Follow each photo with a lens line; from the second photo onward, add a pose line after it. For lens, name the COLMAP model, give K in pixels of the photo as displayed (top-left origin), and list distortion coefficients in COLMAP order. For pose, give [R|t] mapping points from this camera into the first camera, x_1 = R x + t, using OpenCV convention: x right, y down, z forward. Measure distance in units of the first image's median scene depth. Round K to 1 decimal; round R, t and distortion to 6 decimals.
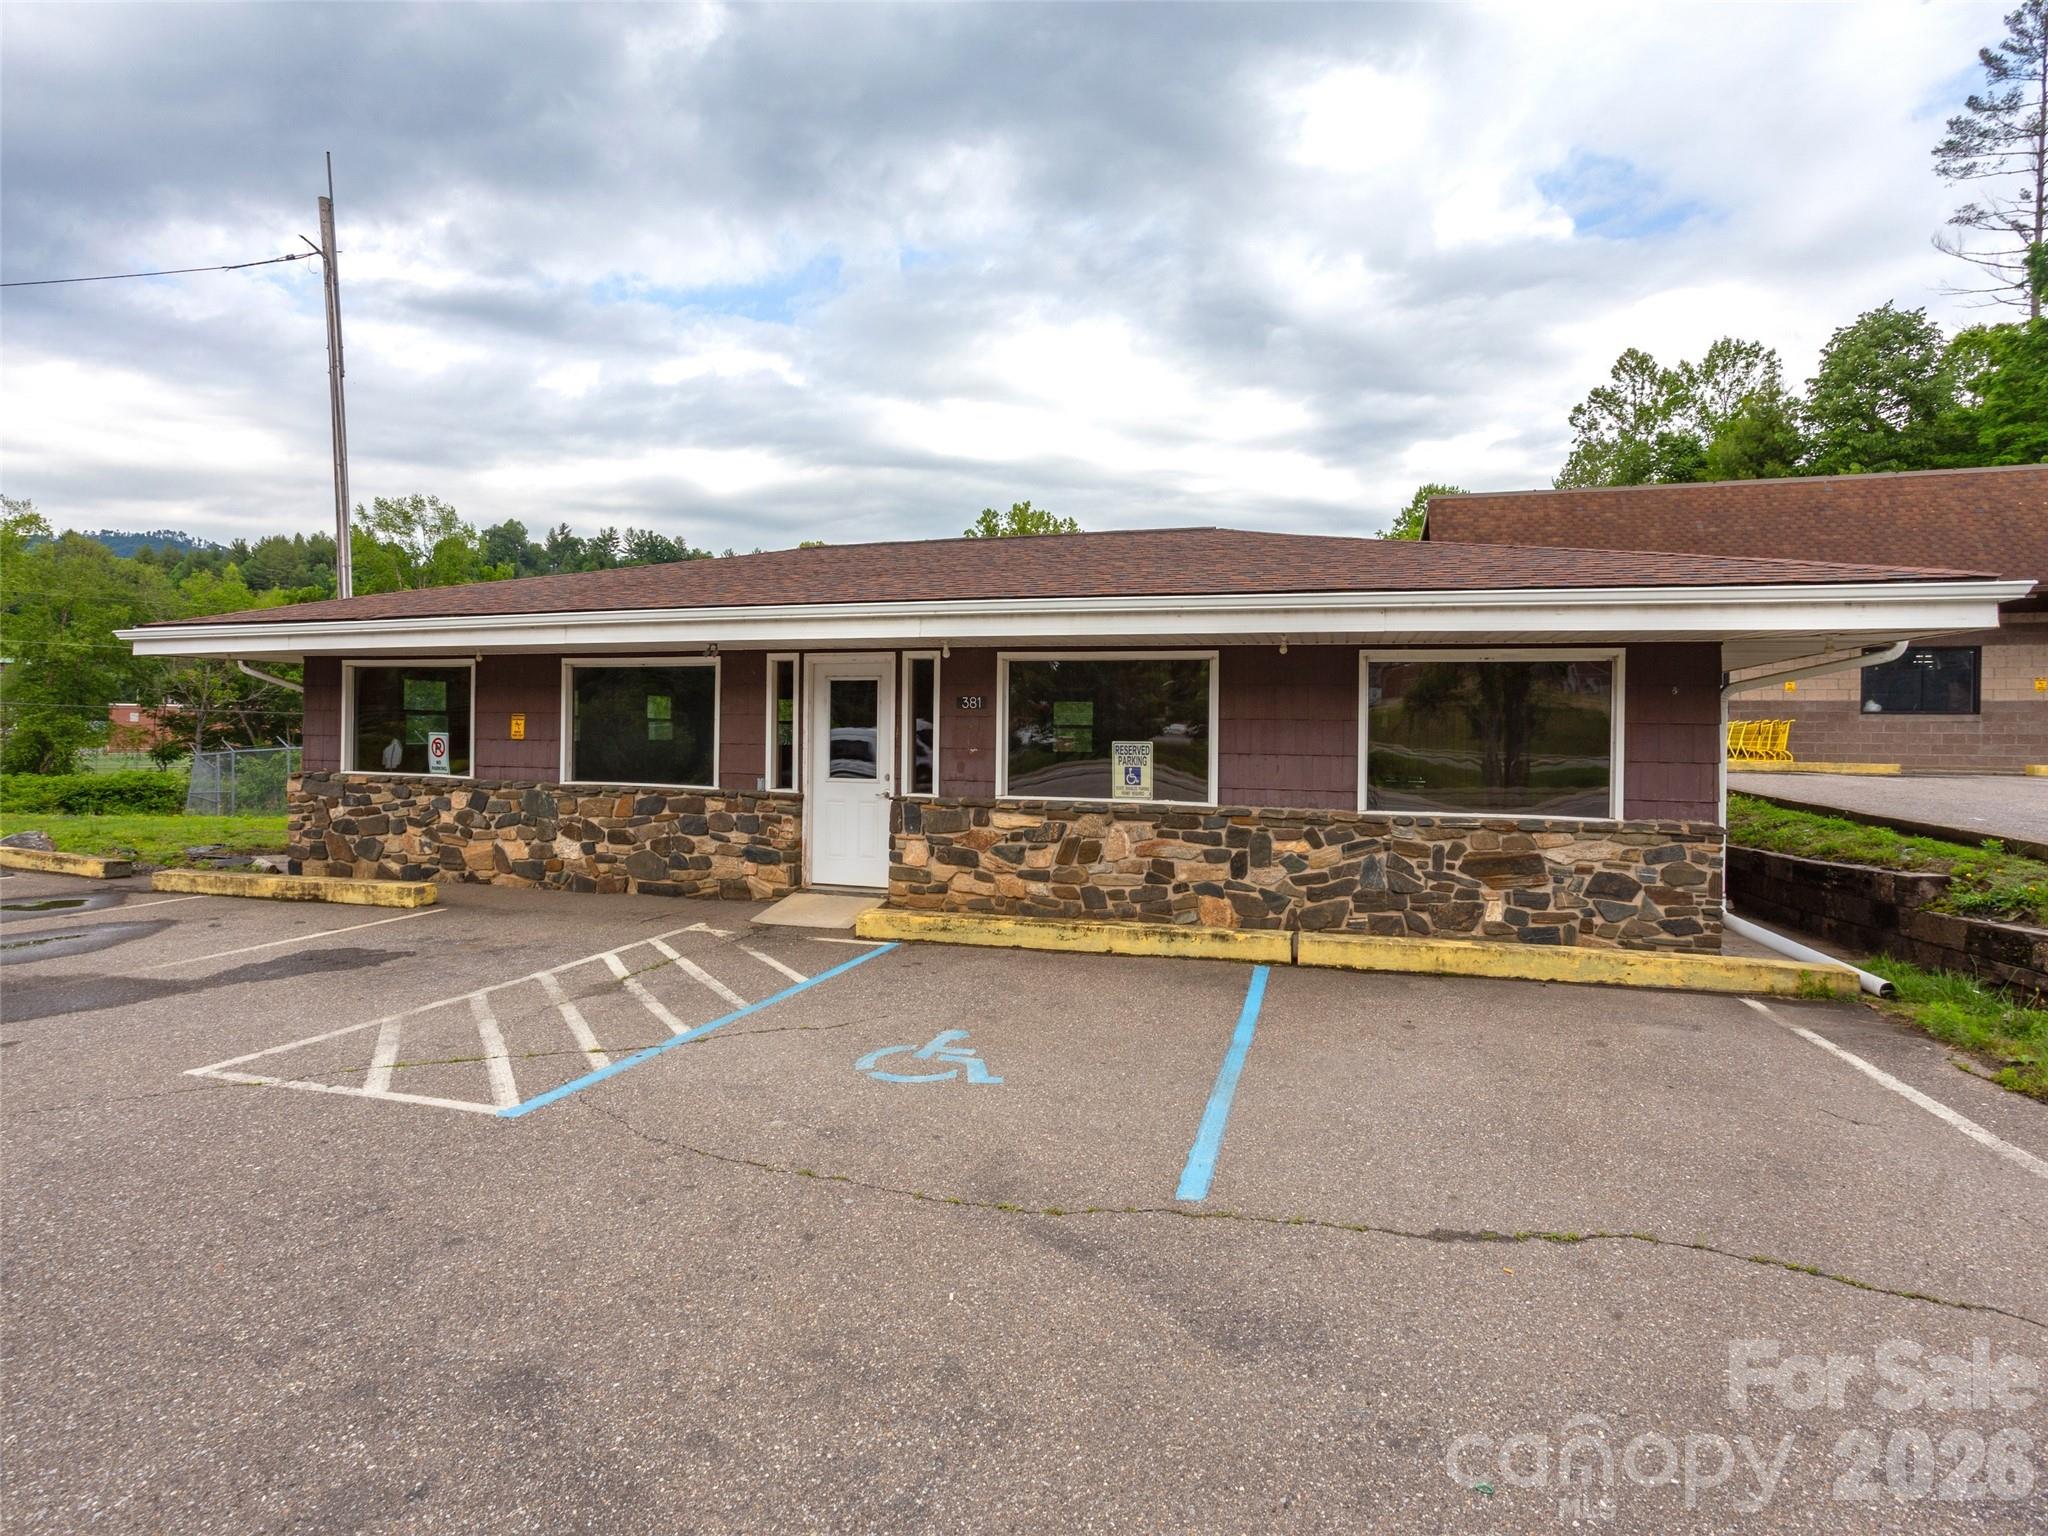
lens RADIAL K [[1075.5, 0, 996.6], [0, 1075.5, 744.2], [0, 0, 1]] dist [-0.043759, 0.024711]
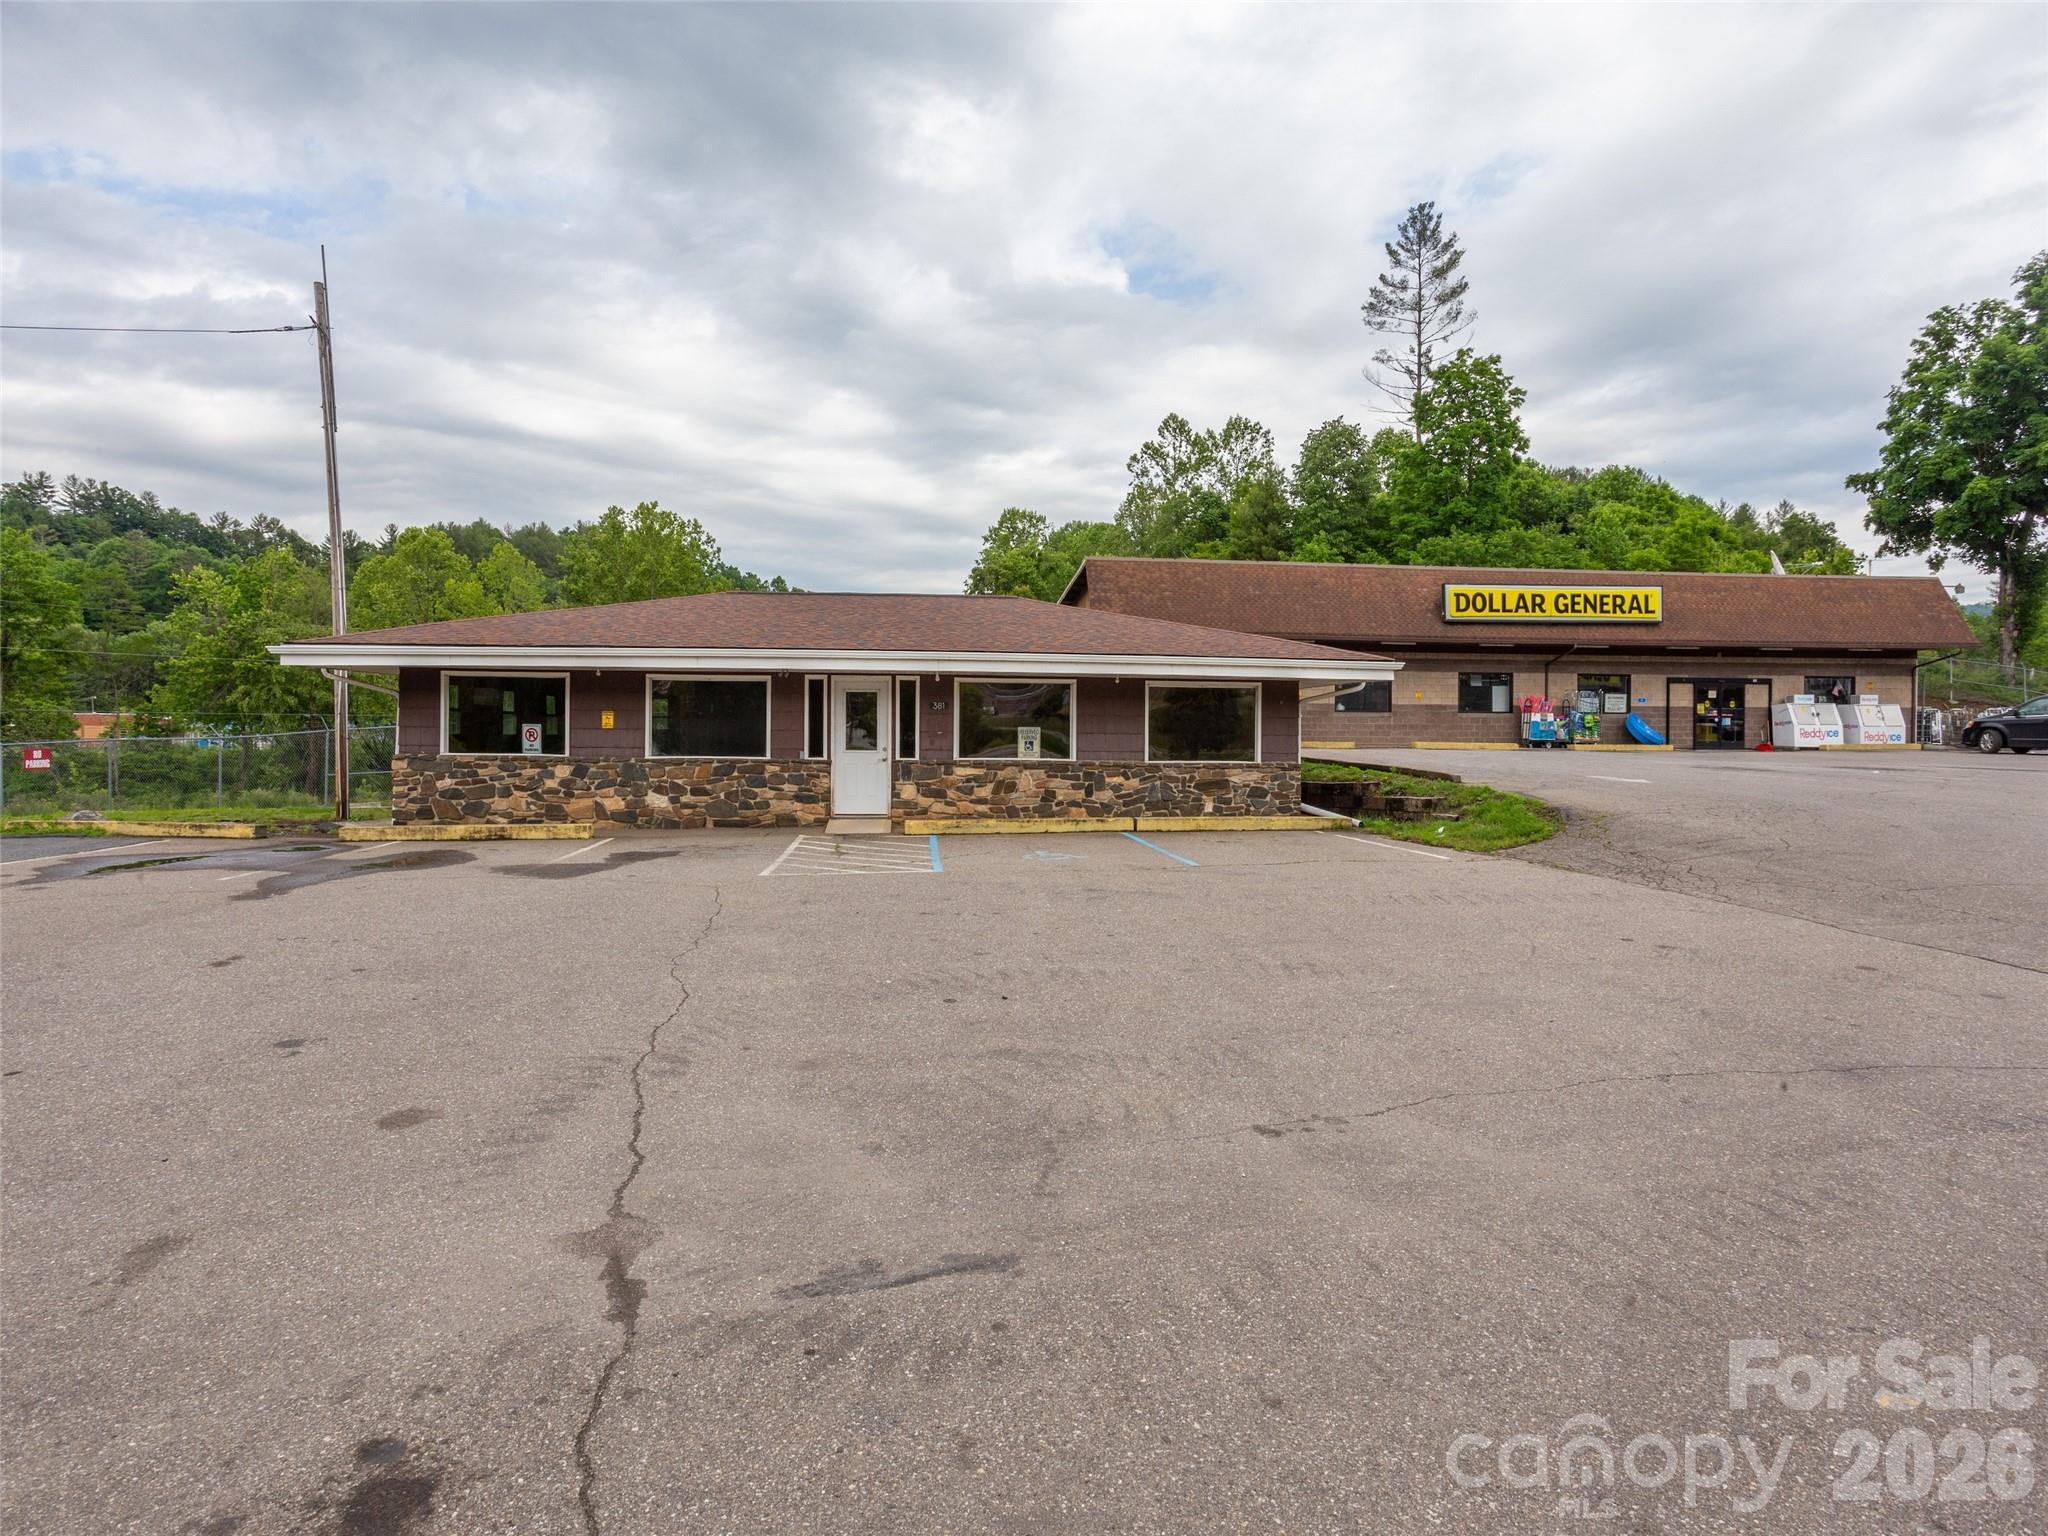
lens RADIAL K [[1075.5, 0, 1010.4], [0, 1075.5, 769.9], [0, 0, 1]] dist [-0.043759, 0.024711]
pose [[0.917512, -0.020086, 0.397201, -0.525925], [0.006911, 0.999378, 0.034572, 0.005255], [-0.397648, -0.028975, 0.917080, -0.566613]]
